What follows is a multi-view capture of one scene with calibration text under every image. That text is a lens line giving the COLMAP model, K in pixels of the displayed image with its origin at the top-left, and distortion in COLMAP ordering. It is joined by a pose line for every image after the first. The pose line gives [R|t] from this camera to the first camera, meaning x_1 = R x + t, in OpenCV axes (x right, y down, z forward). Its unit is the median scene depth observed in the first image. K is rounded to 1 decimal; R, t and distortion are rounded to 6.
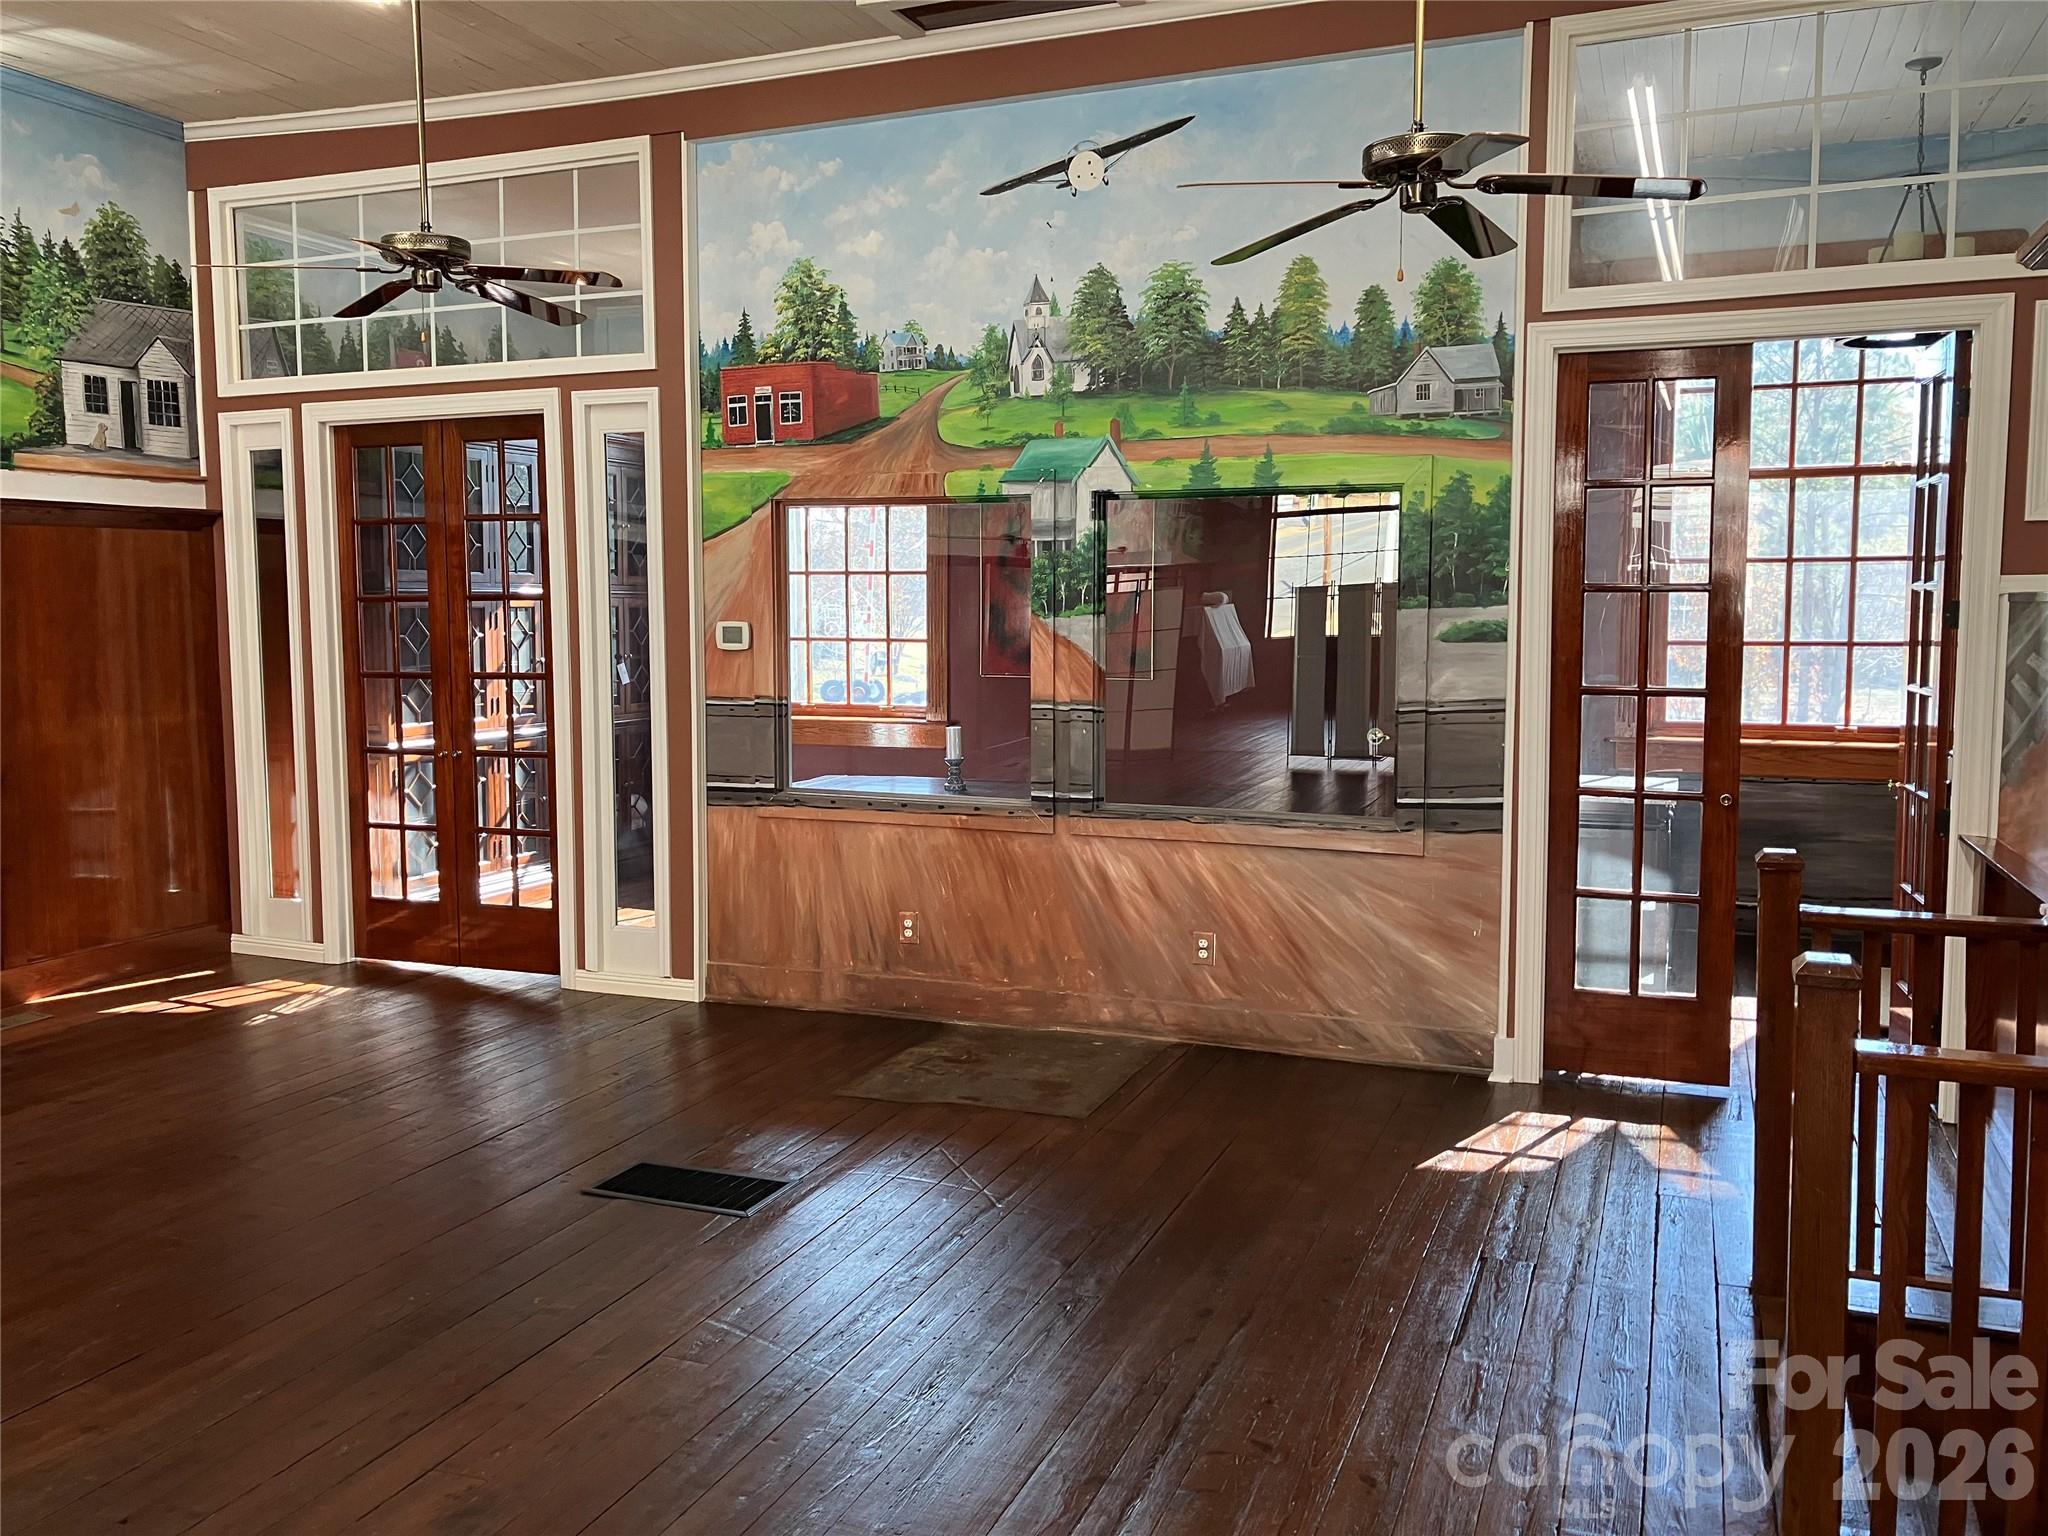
lens RADIAL K [[1652.7, 0, 1081.6], [0, 1652.7, 729.2], [0, 0, 1]] dist [0.010743, -0.011581]
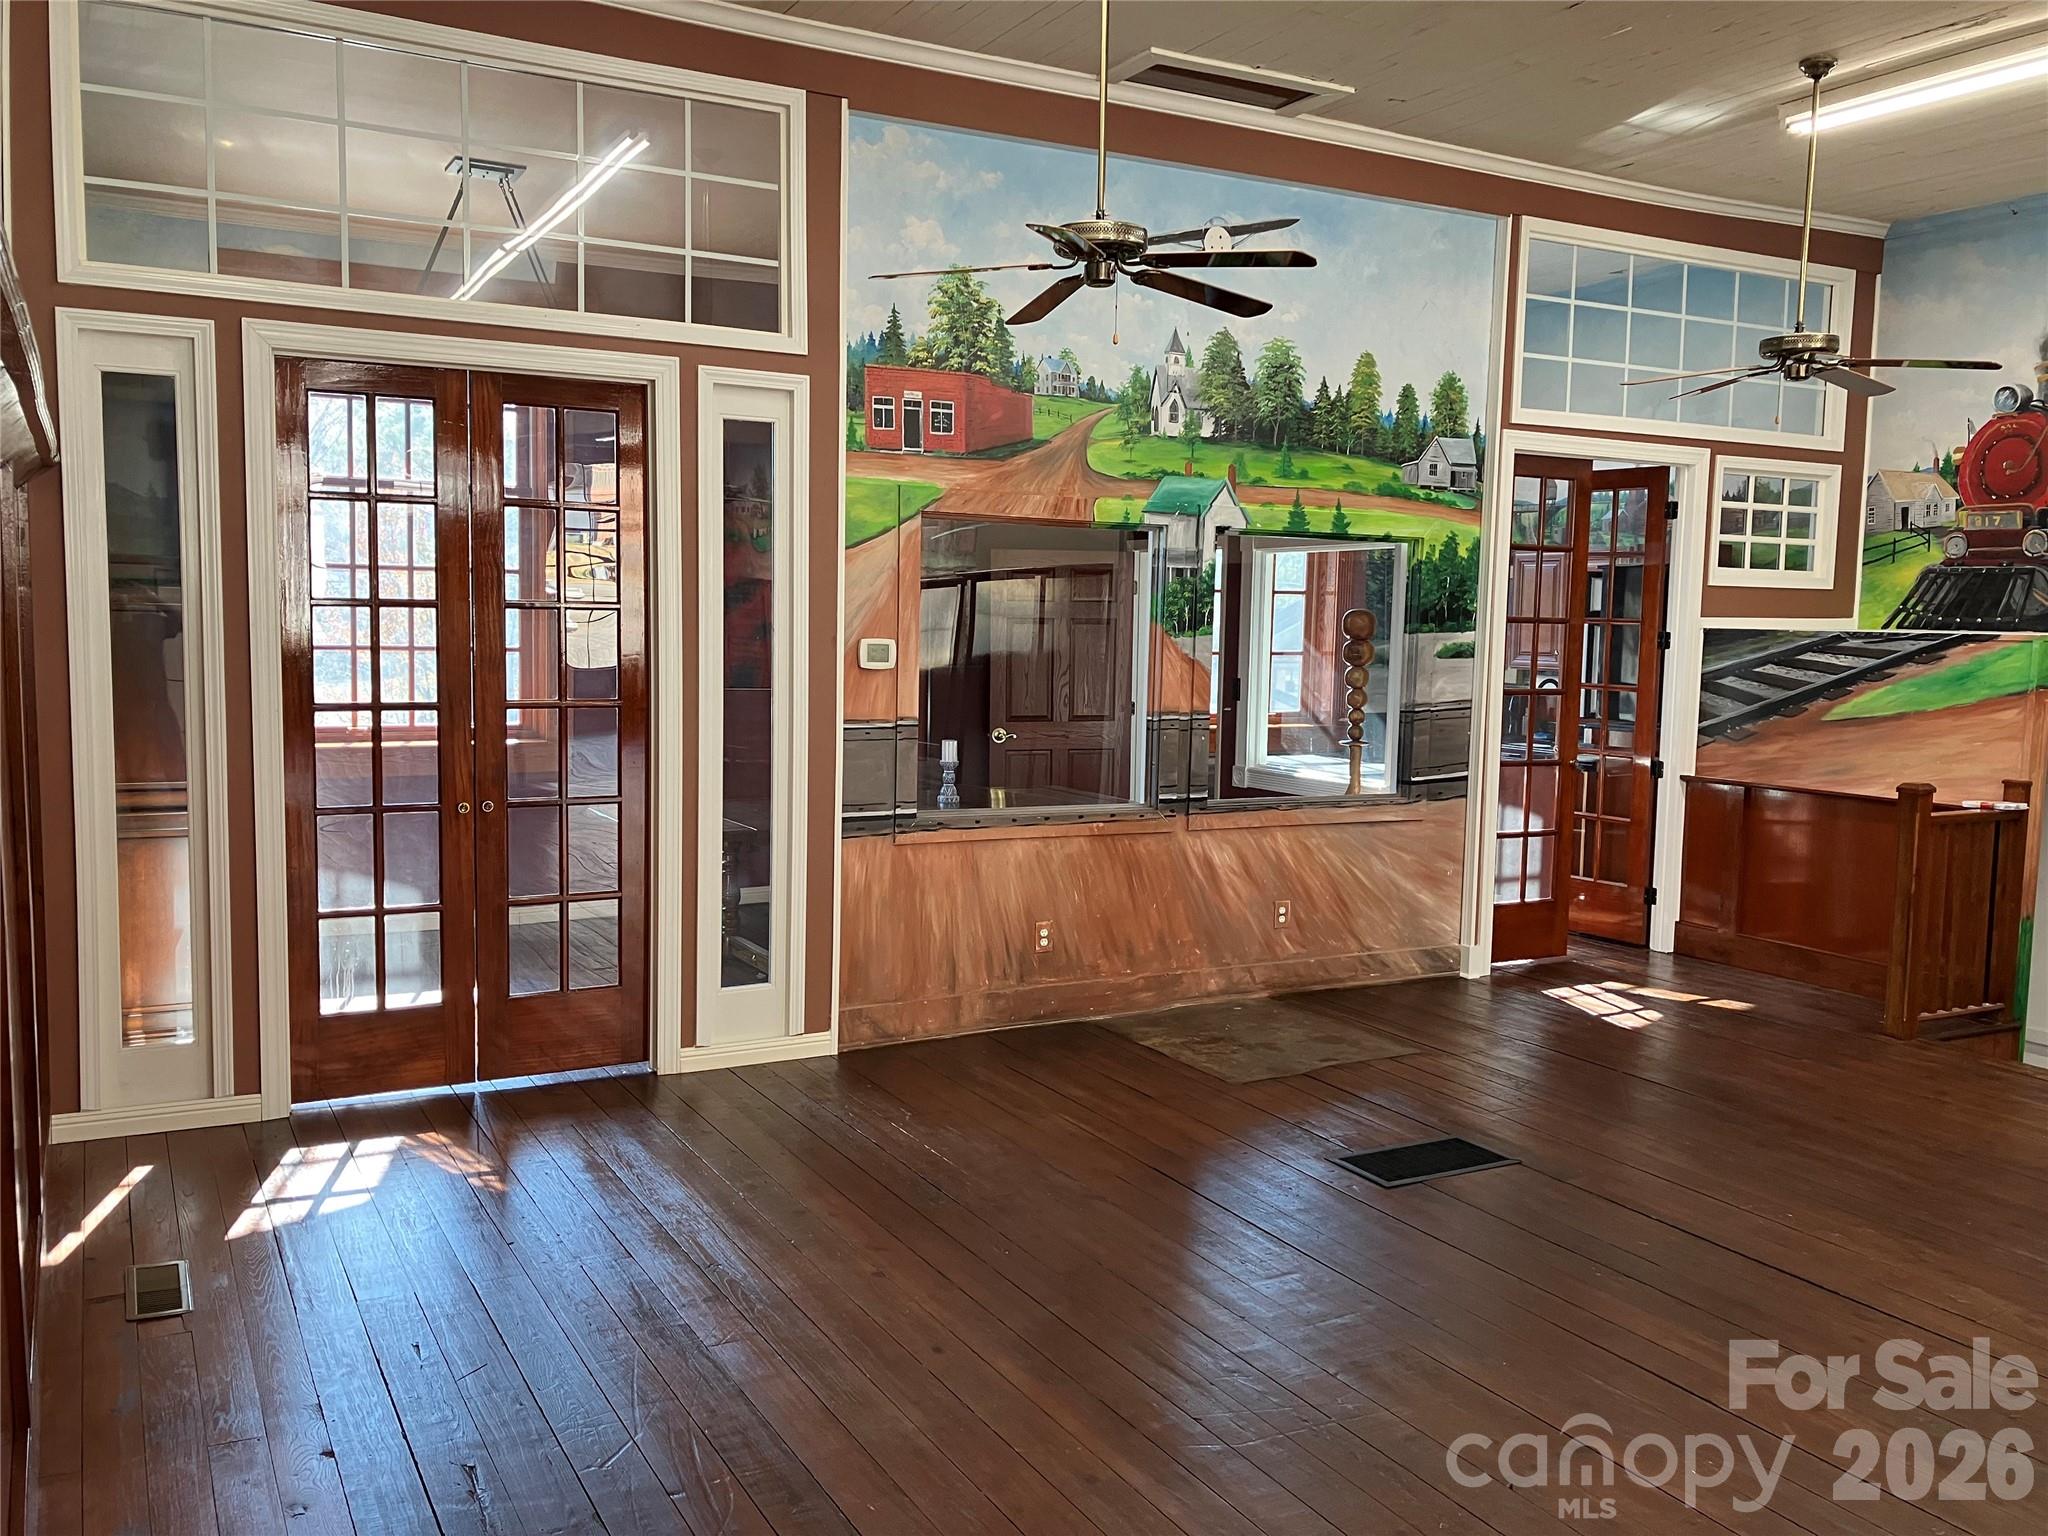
lens RADIAL K [[1652.7, 0, 1028.3], [0, 1652.7, 768.7], [0, 0, 1]] dist [0.010743, -0.011581]
pose [[0.643801, -0.054478, 0.763251, -0.921938], [0.041797, 0.998477, 0.036011, -0.023013], [-0.764050, 0.008718, 0.645098, 0.353051]]
